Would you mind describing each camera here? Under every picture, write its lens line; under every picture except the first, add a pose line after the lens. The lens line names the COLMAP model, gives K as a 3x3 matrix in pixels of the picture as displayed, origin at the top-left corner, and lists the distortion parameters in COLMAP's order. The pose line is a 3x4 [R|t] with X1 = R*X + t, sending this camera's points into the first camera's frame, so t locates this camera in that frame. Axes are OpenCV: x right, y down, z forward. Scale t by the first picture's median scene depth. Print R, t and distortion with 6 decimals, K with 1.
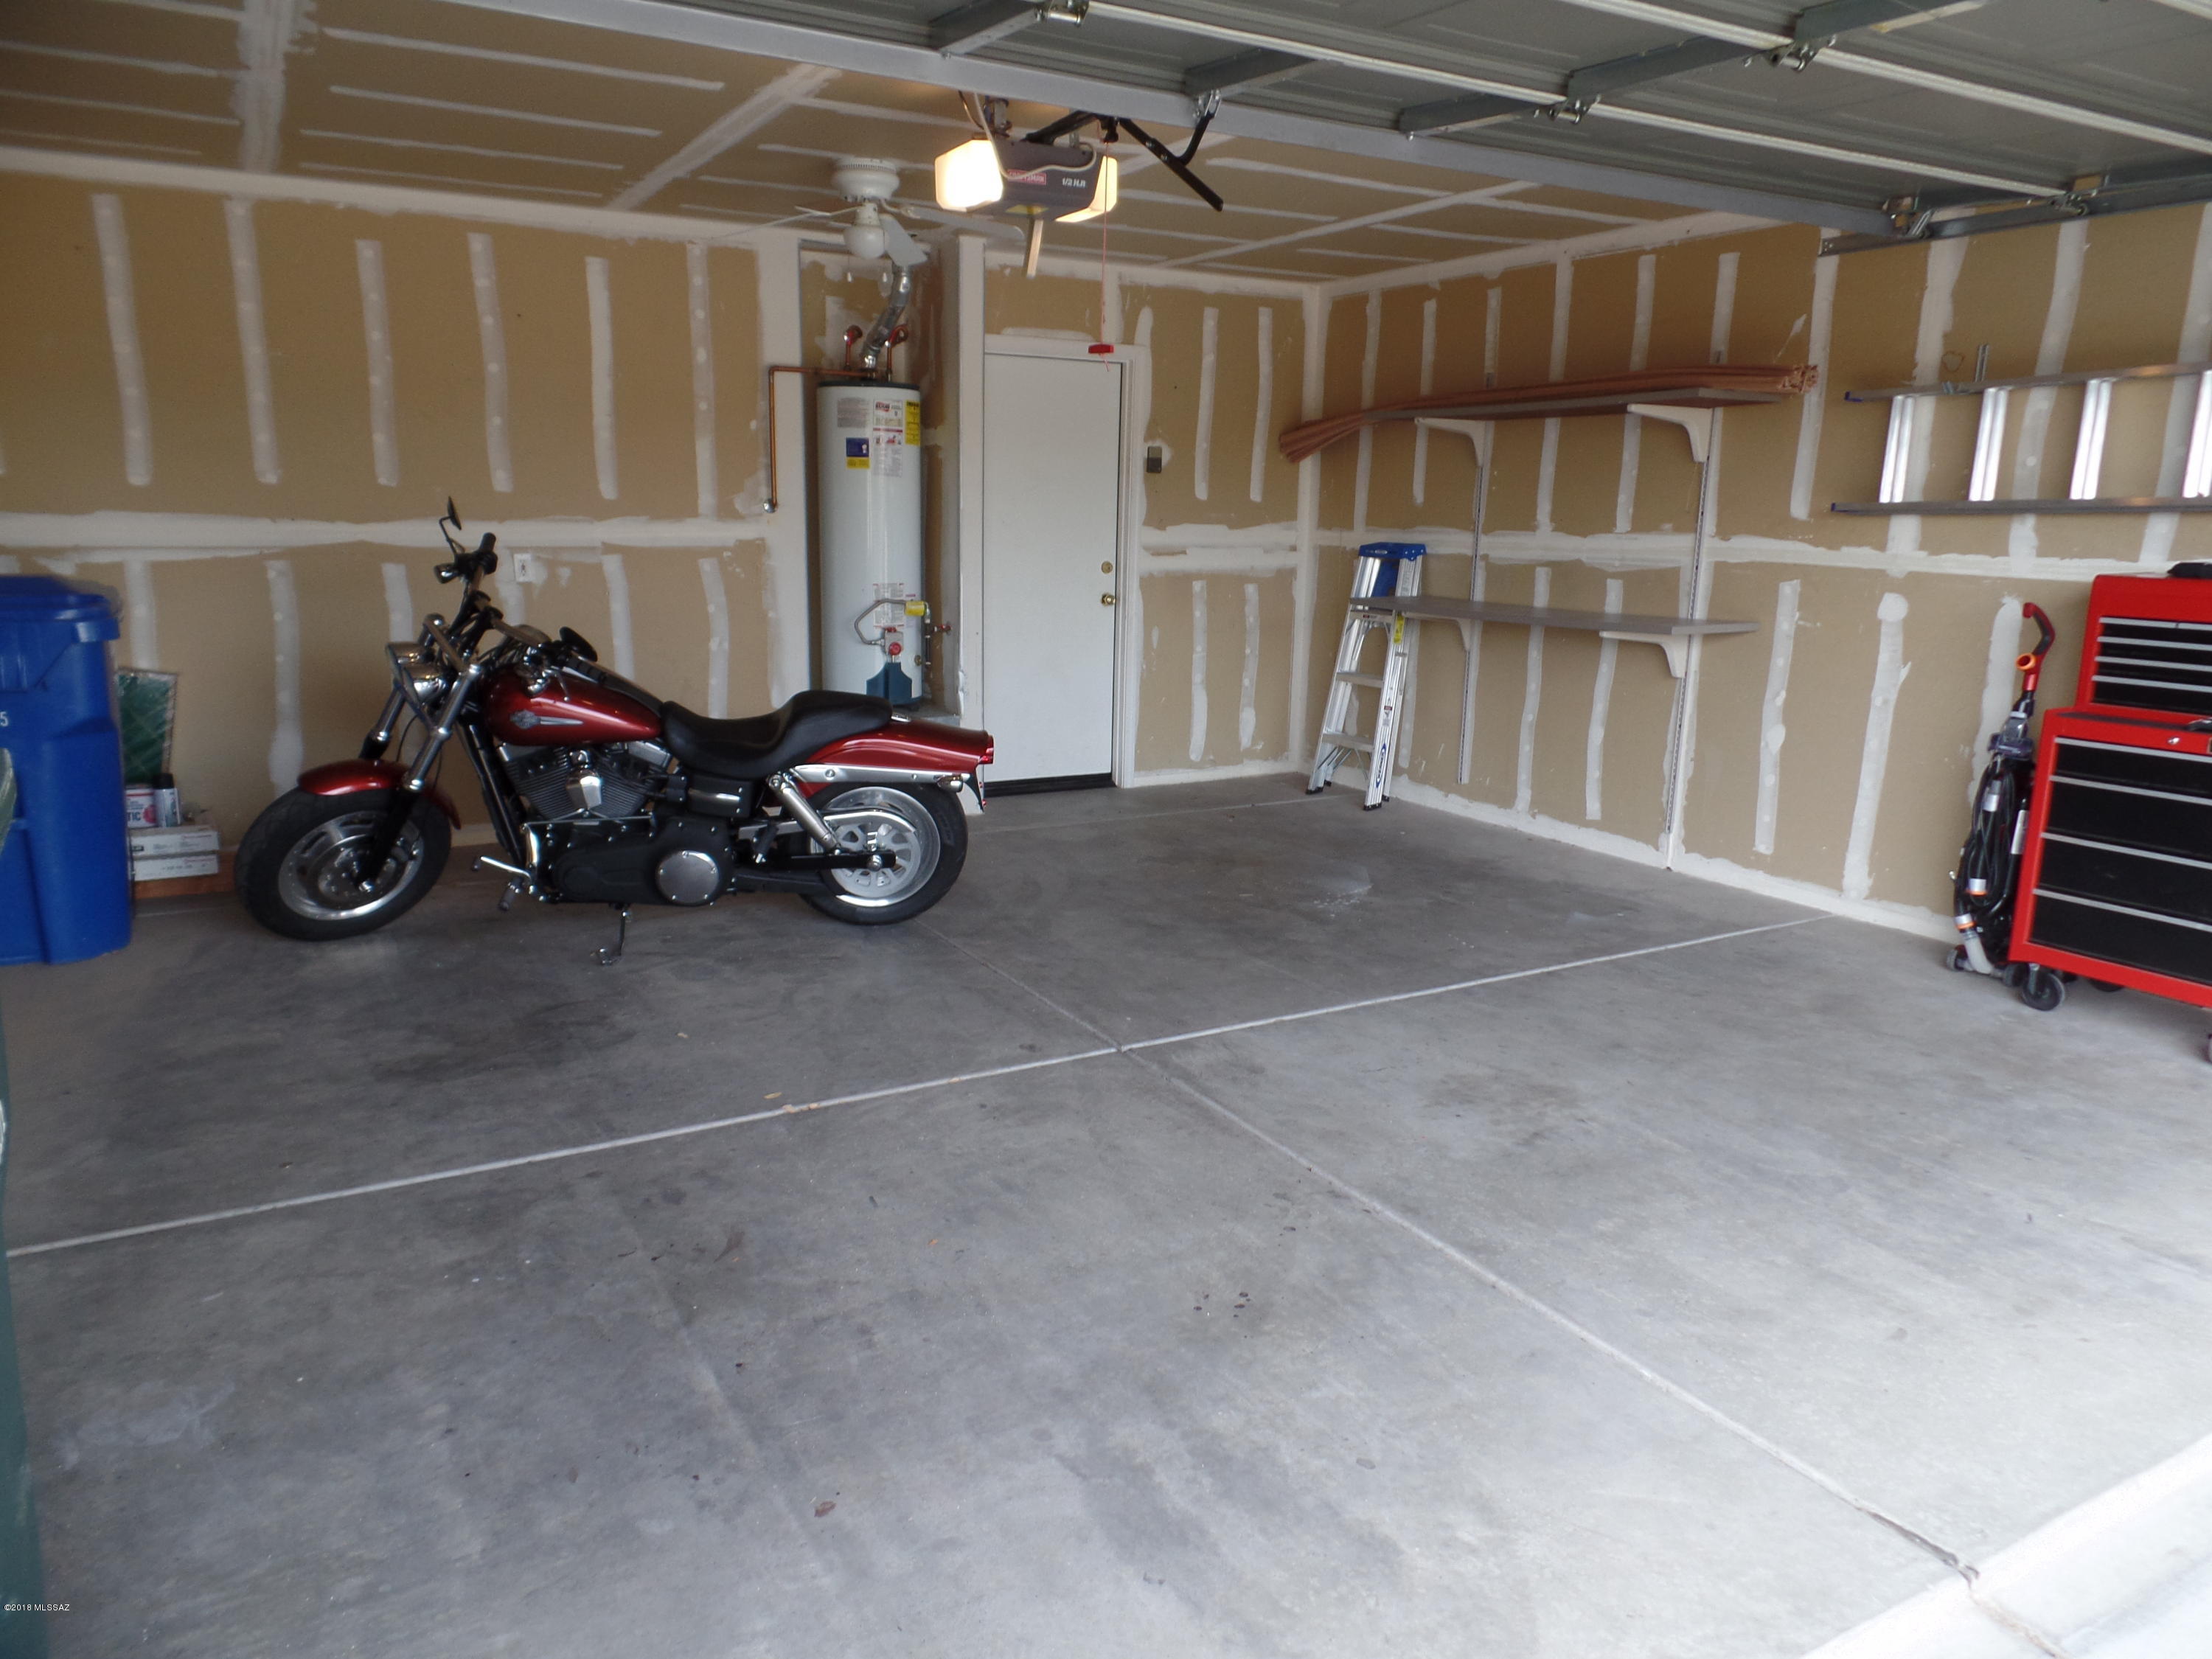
lens RADIAL K [[1535.6, 0, 1109.3], [0, 1535.6, 844.2], [0, 0, 1]] dist [0.007834, -0.007819]
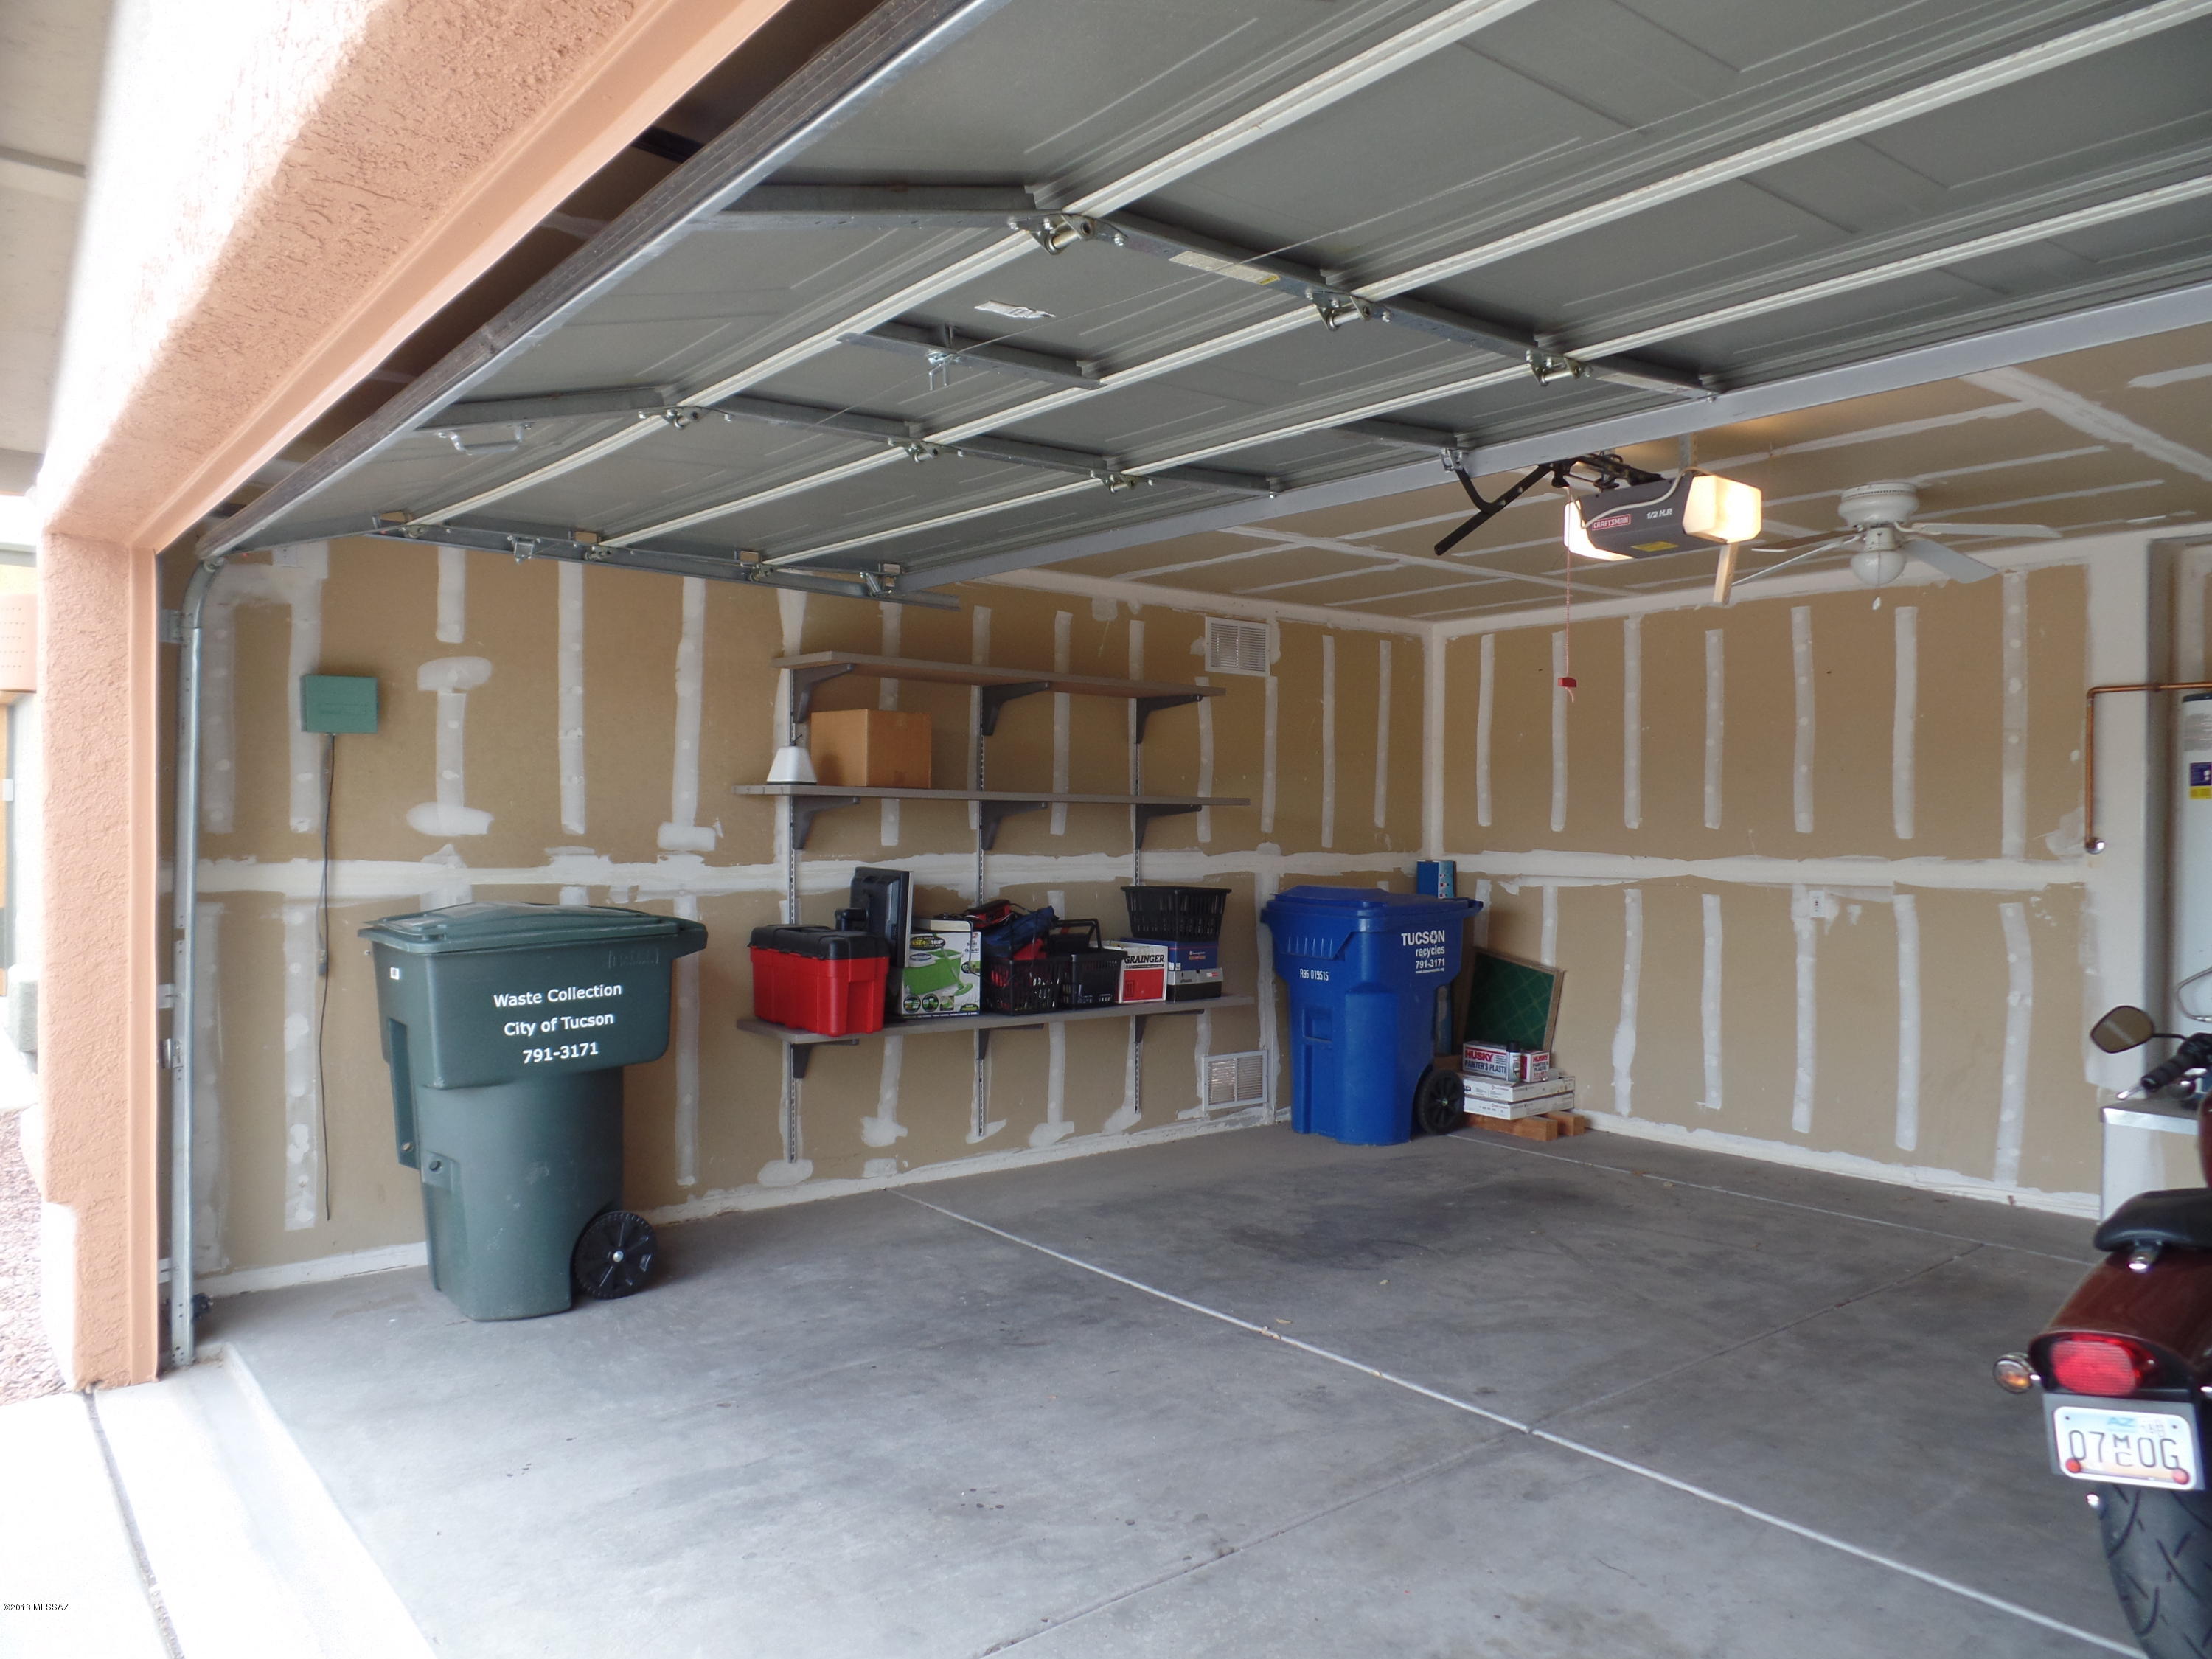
lens RADIAL K [[1535.6, 0, 1111.9], [0, 1535.6, 825.5], [0, 0, 1]] dist [0.007834, -0.007819]
pose [[0.149580, -0.016608, -0.988610, 0.896733], [-0.217079, 0.974912, -0.049223, -0.117676], [0.964625, 0.221970, 0.142222, 0.582684]]
